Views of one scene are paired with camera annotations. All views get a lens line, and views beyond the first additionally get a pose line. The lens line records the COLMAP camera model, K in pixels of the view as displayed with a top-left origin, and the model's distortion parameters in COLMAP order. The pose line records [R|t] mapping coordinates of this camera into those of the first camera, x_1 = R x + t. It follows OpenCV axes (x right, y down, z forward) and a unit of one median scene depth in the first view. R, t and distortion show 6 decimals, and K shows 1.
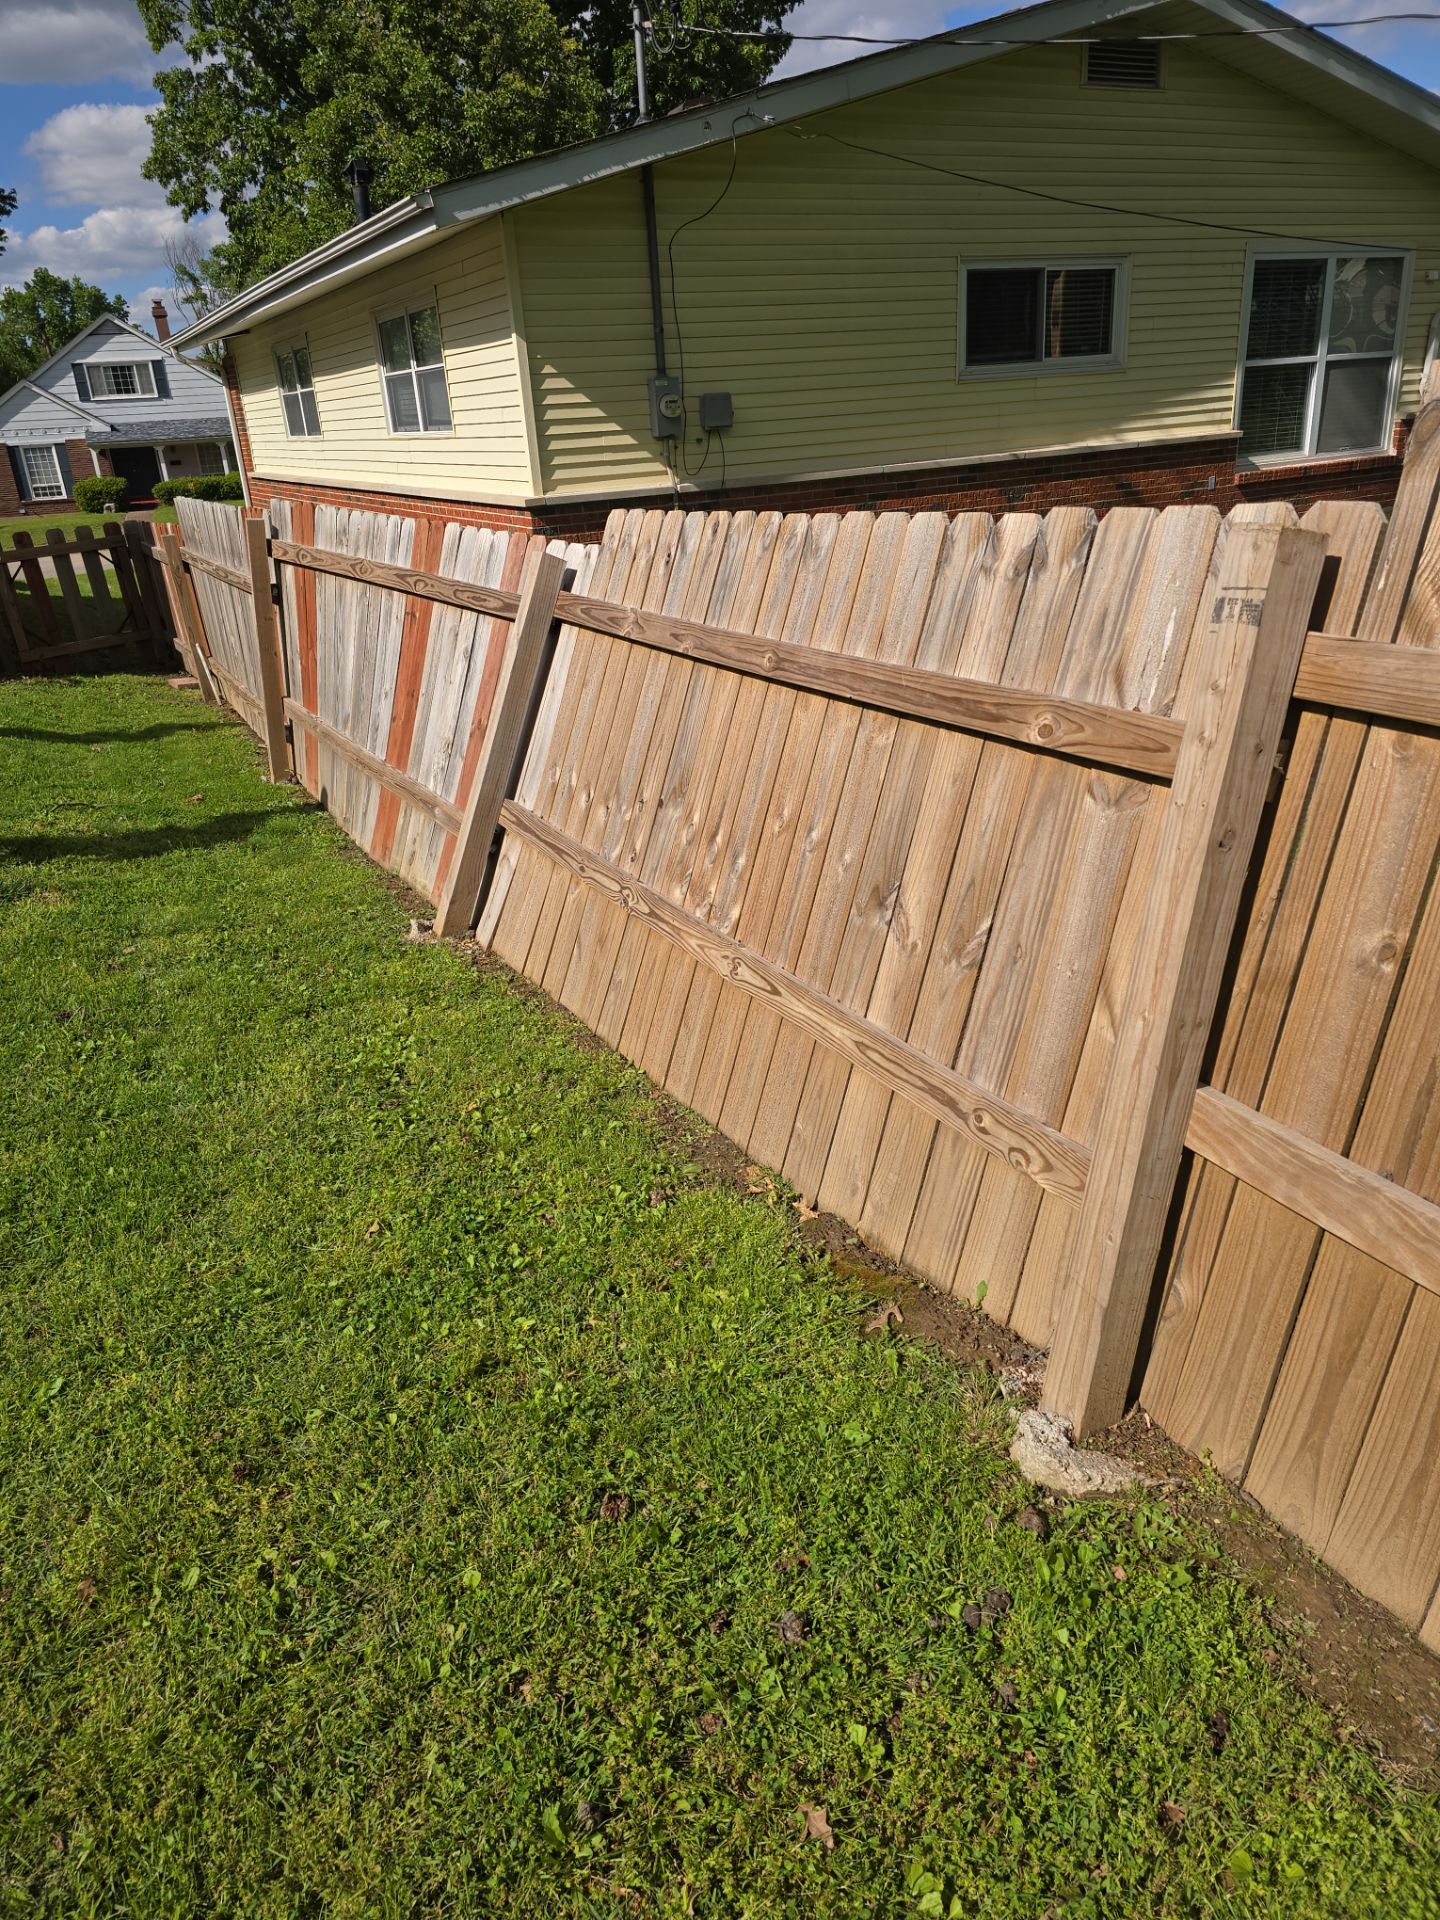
lens RADIAL K [[1270.9, 0, 721.8], [0, 1270.9, 907.3], [0, 0, 1]] dist [0.097696, -0.087645]
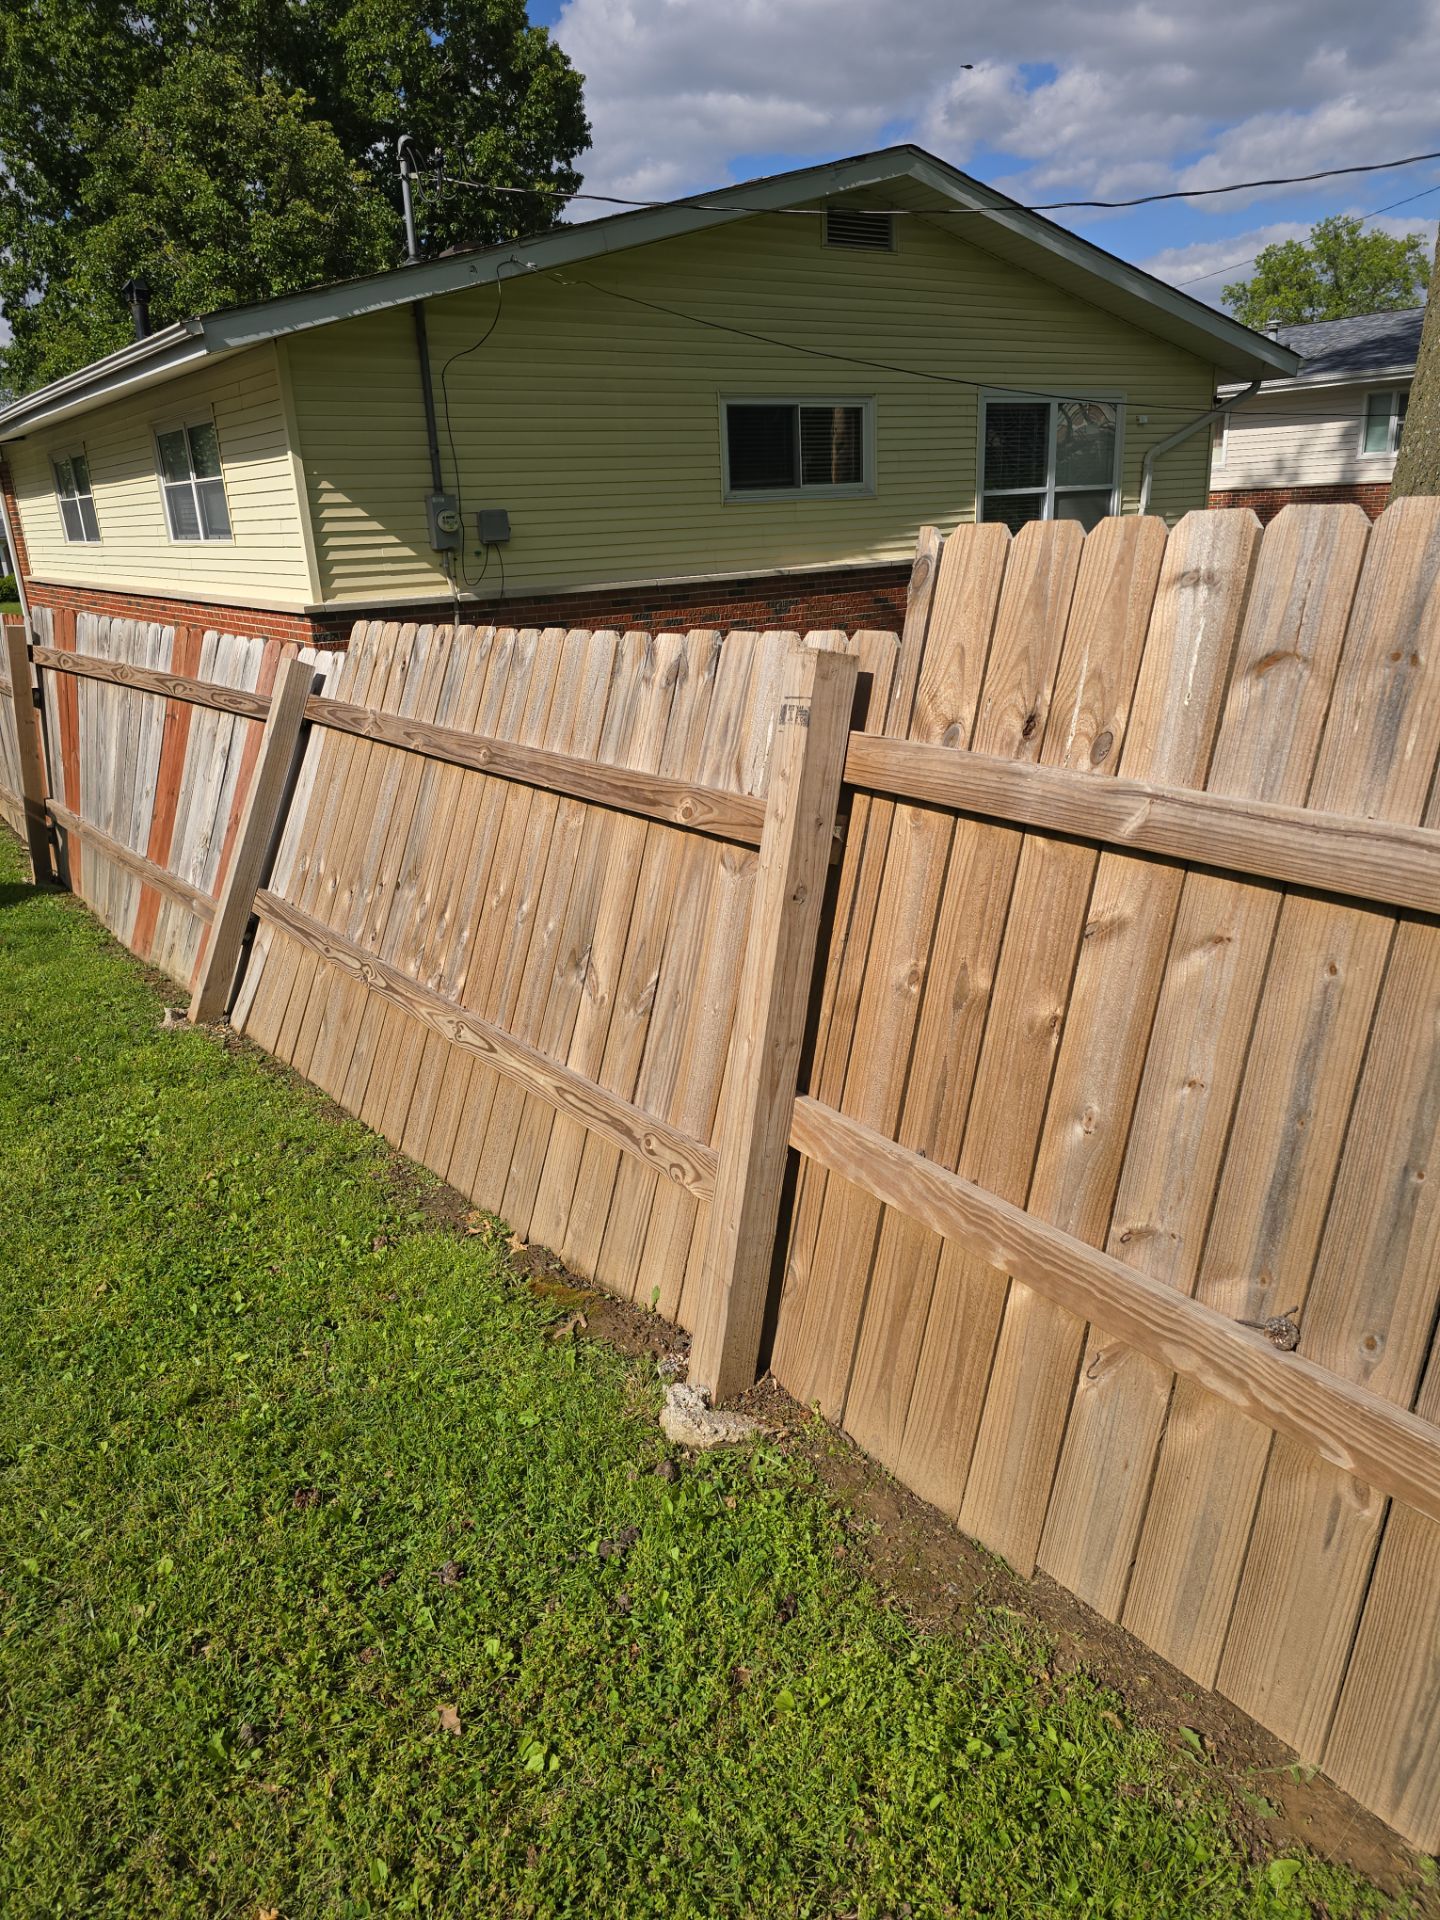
lens RADIAL K [[1266.1, 0, 710.7], [0, 1266.1, 914.4], [0, 0, 1]] dist [0.082974, -0.063603]
pose [[0.990854, -0.026095, 0.132394, 0.078763], [0.035214, 0.997131, -0.067009, 0.026291], [-0.130265, 0.071058, 0.988930, -0.116451]]
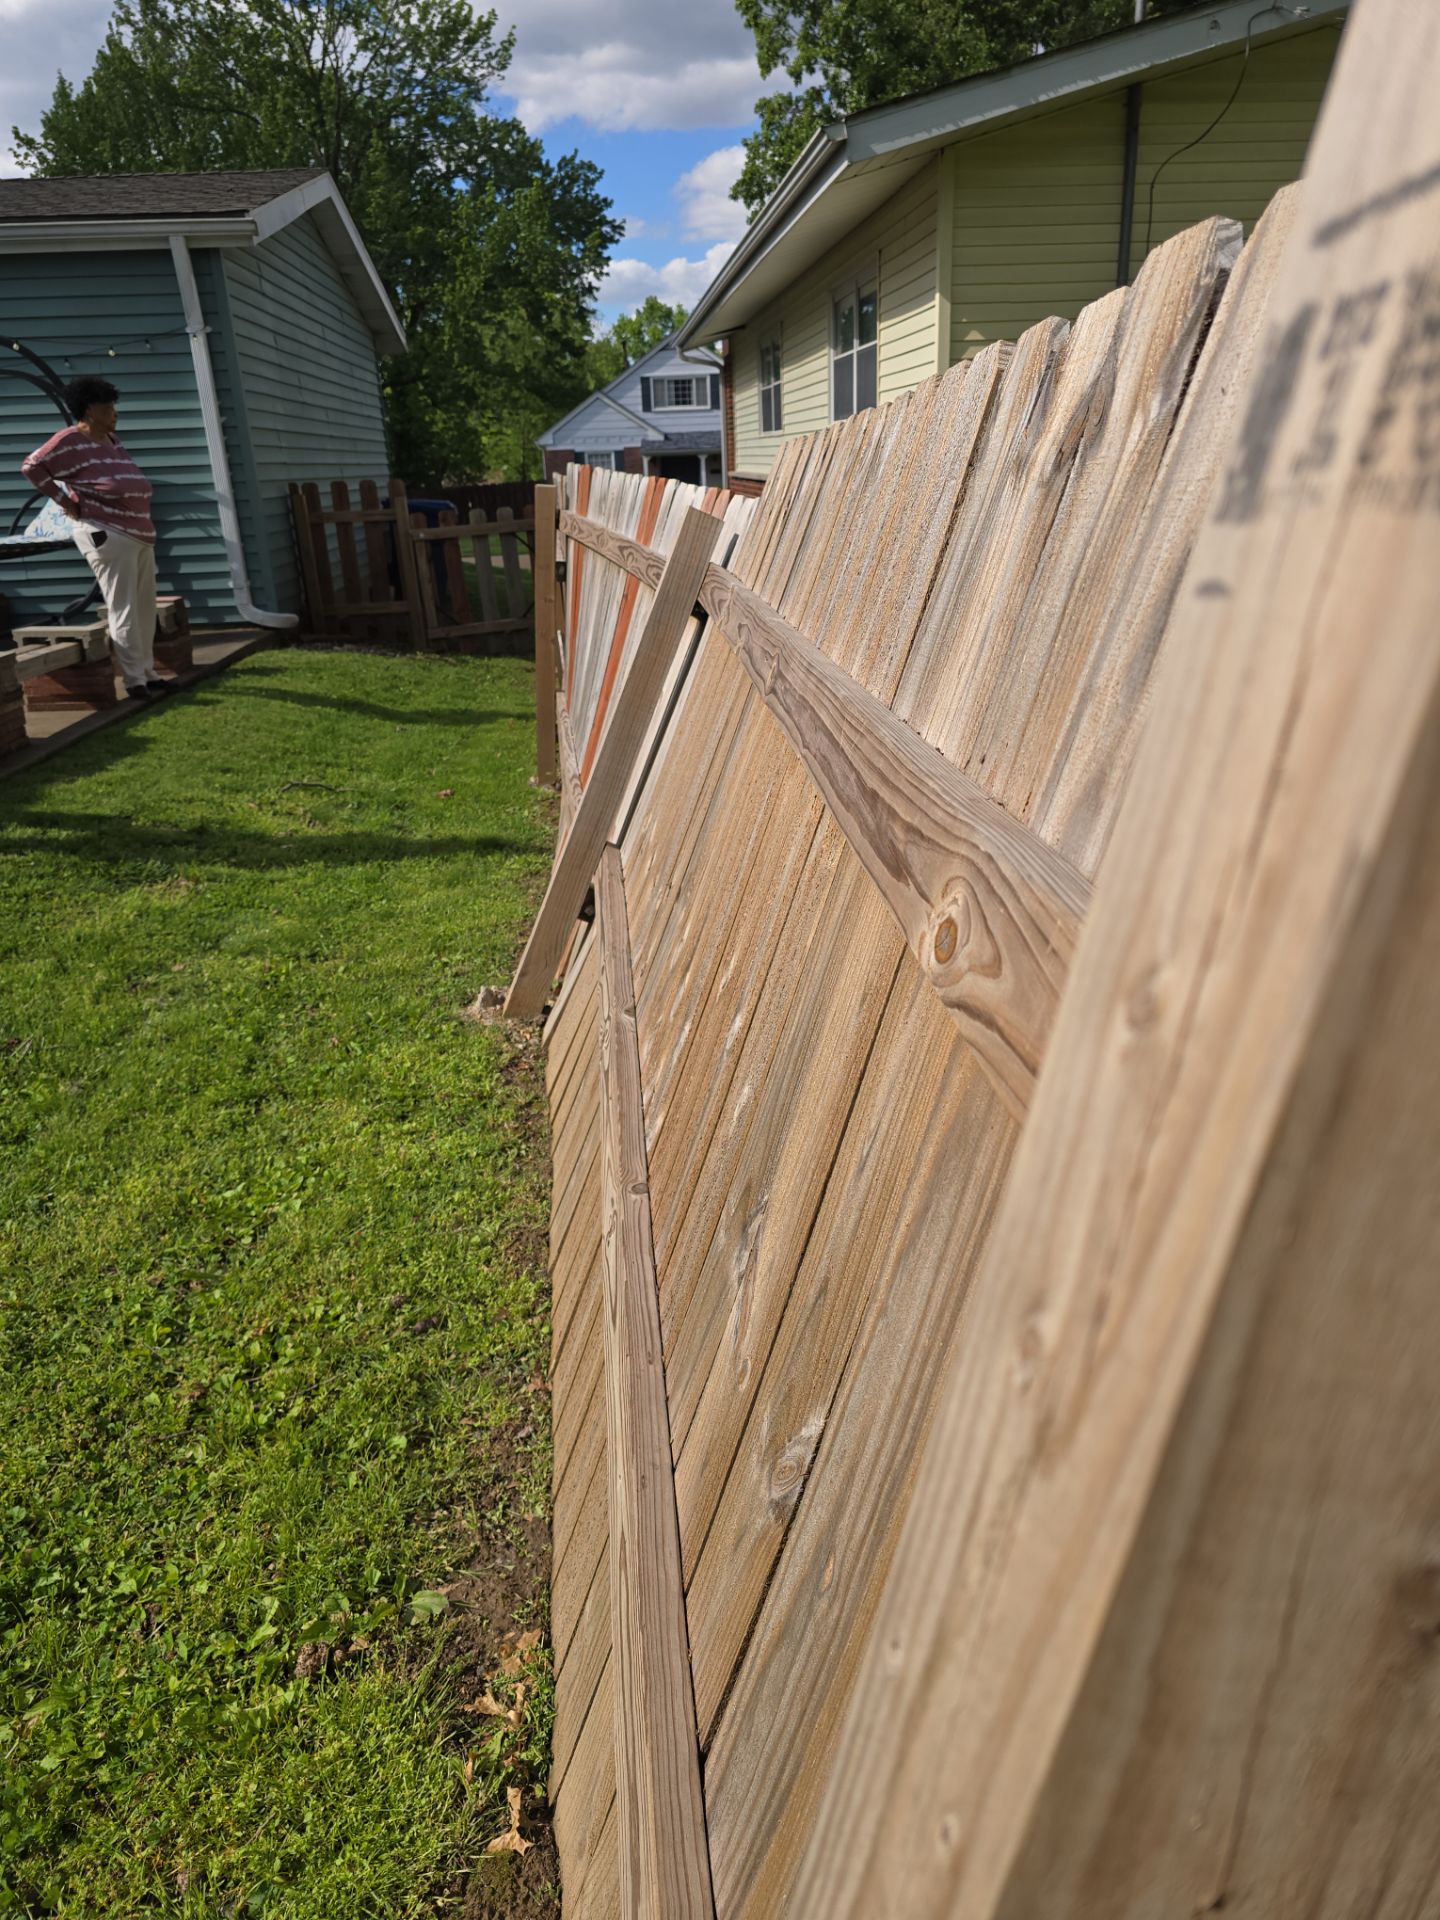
lens RADIAL K [[1258.5, 0, 744.8], [0, 1258.5, 954.7], [0, 0, 1]] dist [0.054929, -0.058466]
pose [[0.927345, 0.159243, -0.338633, 0.212883], [-0.151265, 0.987228, 0.050008, -0.096871], [0.342272, 0.004849, 0.939589, 0.474714]]
